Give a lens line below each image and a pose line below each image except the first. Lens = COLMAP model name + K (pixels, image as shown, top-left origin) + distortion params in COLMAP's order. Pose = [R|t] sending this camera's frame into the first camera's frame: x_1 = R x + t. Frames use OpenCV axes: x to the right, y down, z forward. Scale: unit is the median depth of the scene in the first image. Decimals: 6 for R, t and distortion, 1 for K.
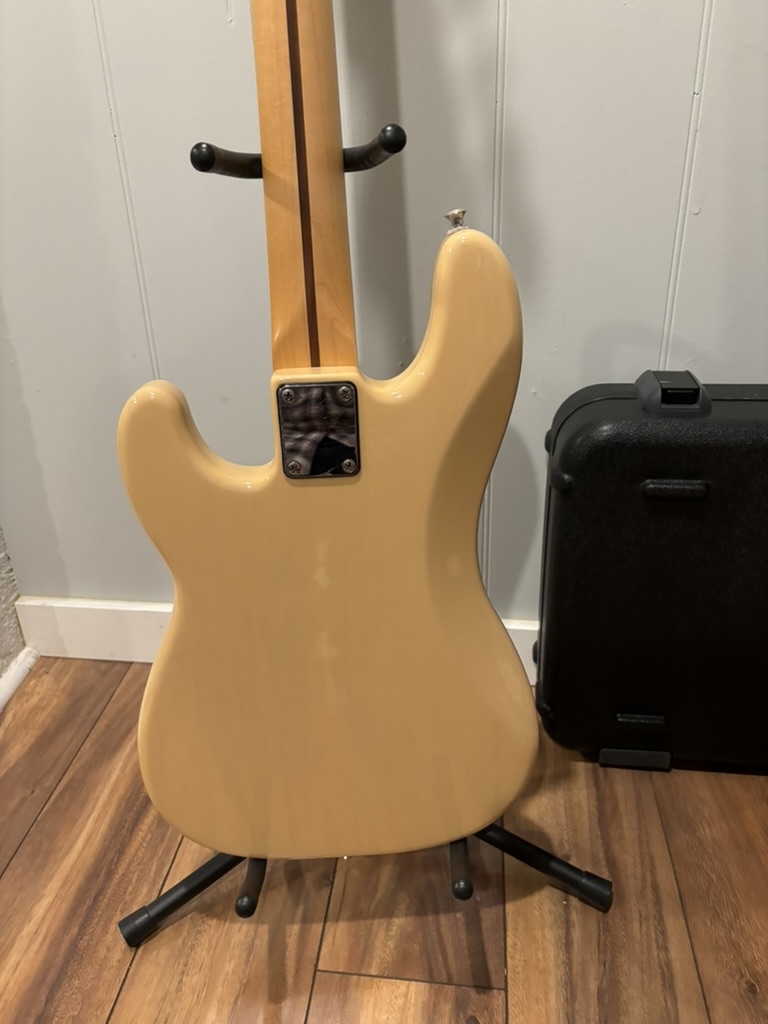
lens RADIAL K [[779.4, 0, 382.6], [0, 779.4, 501.5], [0, 0, 1]] dist [0.041128, -0.056860]
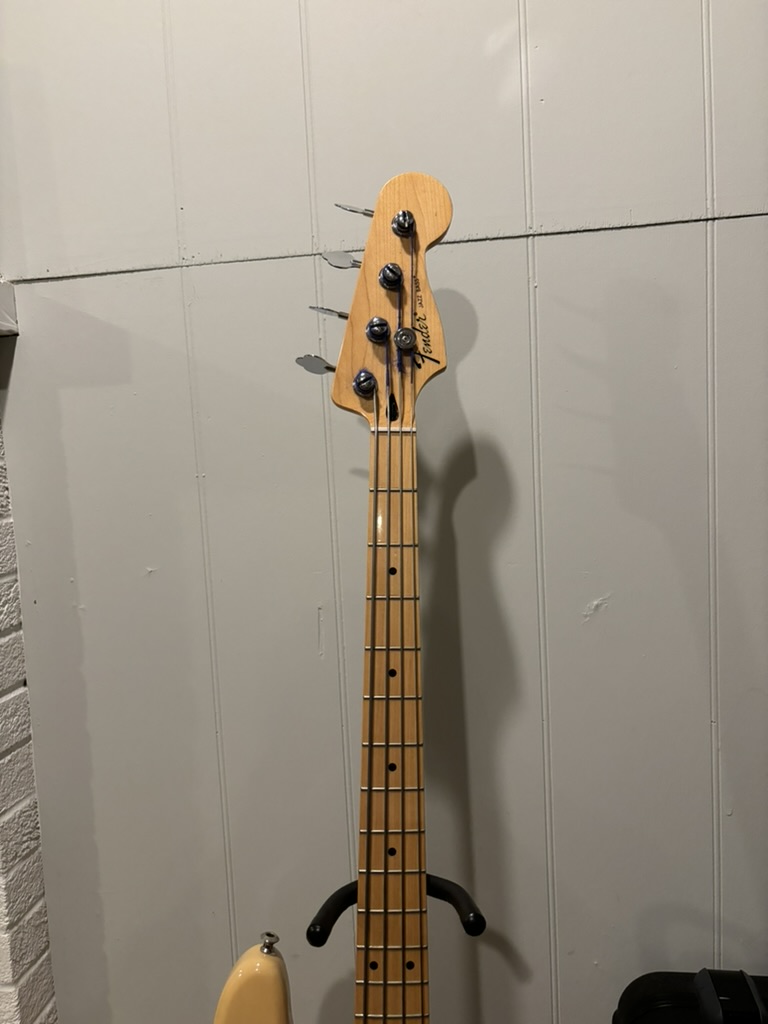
lens RADIAL K [[779.4, 0, 391.2], [0, 779.4, 508.1], [0, 0, 1]] dist [0.041128, -0.056860]
pose [[0.999465, -0.012306, -0.030312, -0.041674], [0.001067, 0.938327, -0.345748, -0.387118], [0.032698, 0.345531, 0.937838, -0.215788]]
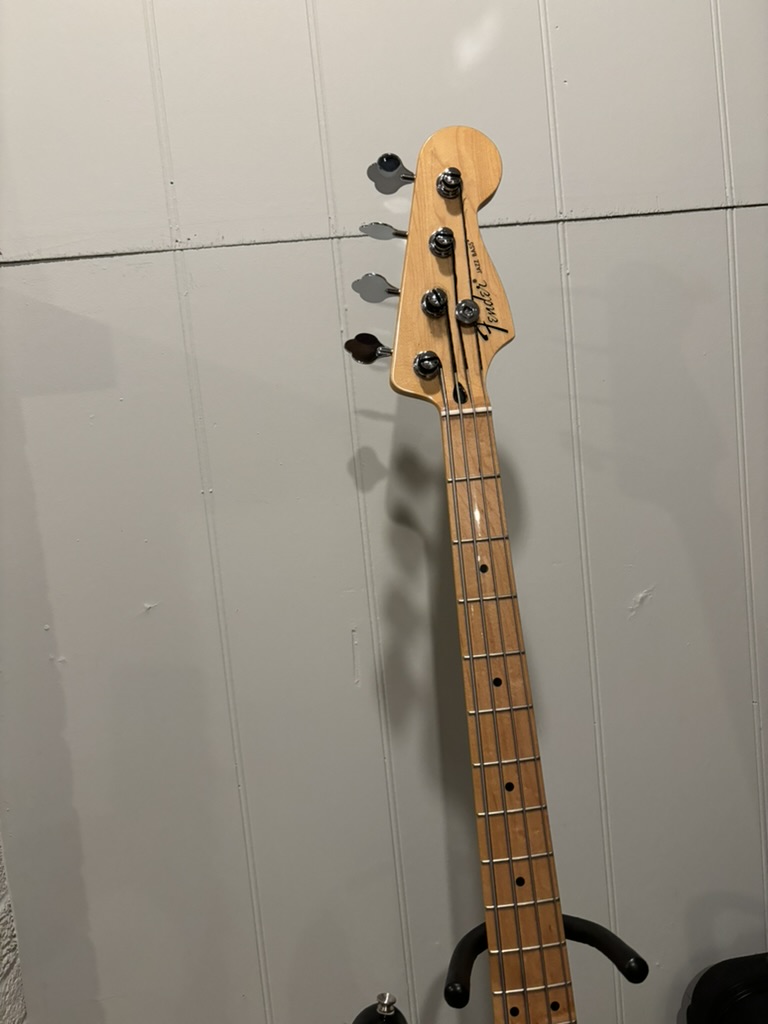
lens RADIAL K [[779.4, 0, 382.0], [0, 779.4, 518.0], [0, 0, 1]] dist [0.041128, -0.056860]
pose [[0.974608, -0.080024, 0.209131, -0.355930], [0.150290, 0.926114, -0.346015, -0.421046], [-0.165989, 0.368659, 0.914625, -0.096262]]
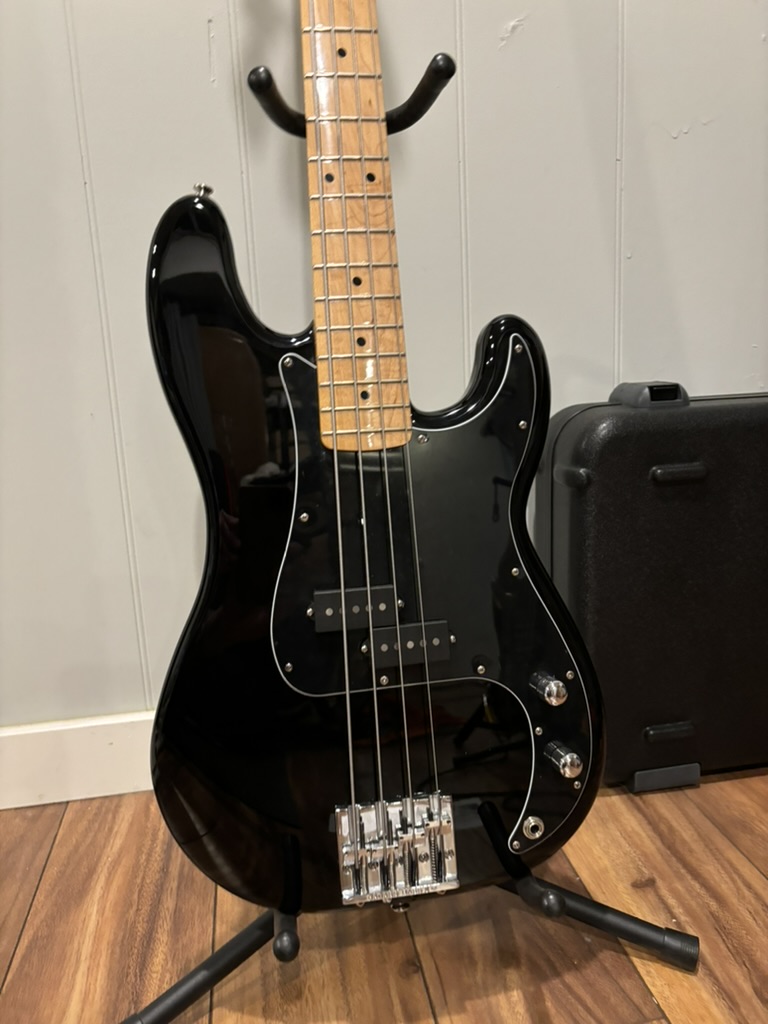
lens RADIAL K [[779.4, 0, 388.2], [0, 779.4, 505.7], [0, 0, 1]] dist [0.041128, -0.056860]
pose [[0.954665, -0.069741, 0.289397, -0.301035], [0.142925, 0.960171, -0.240092, 0.213037], [-0.261126, 0.270570, 0.926609, 0.111251]]
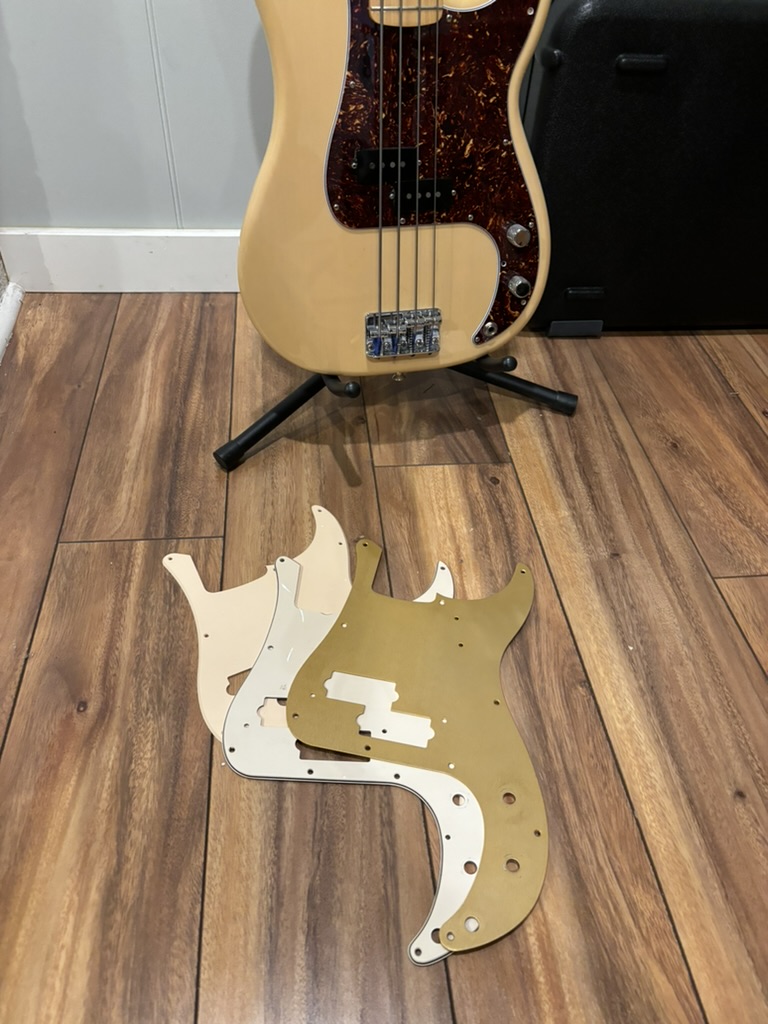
lens RADIAL K [[779.4, 0, 378.5], [0, 779.4, 511.5], [0, 0, 1]] dist [0.041128, -0.056860]
pose [[0.972912, -0.098041, 0.209358, -0.321219], [0.031284, 0.953124, 0.300960, 0.248177], [-0.229050, -0.286257, 0.930372, -0.216773]]
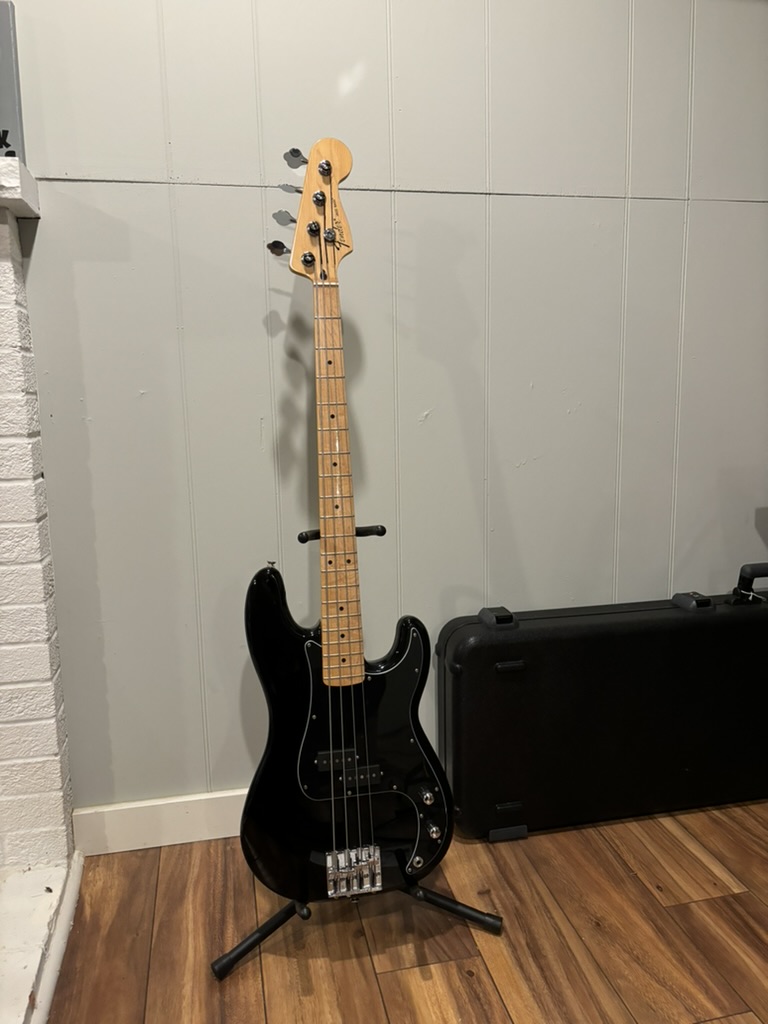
lens RADIAL K [[779.4, 0, 386.7], [0, 779.4, 510.8], [0, 0, 1]] dist [0.041128, -0.056860]
pose [[0.941606, -0.040684, 0.334251, -0.530614], [0.135298, 0.954726, -0.264938, 0.083657], [-0.308339, 0.294691, 0.904480, -0.755707]]
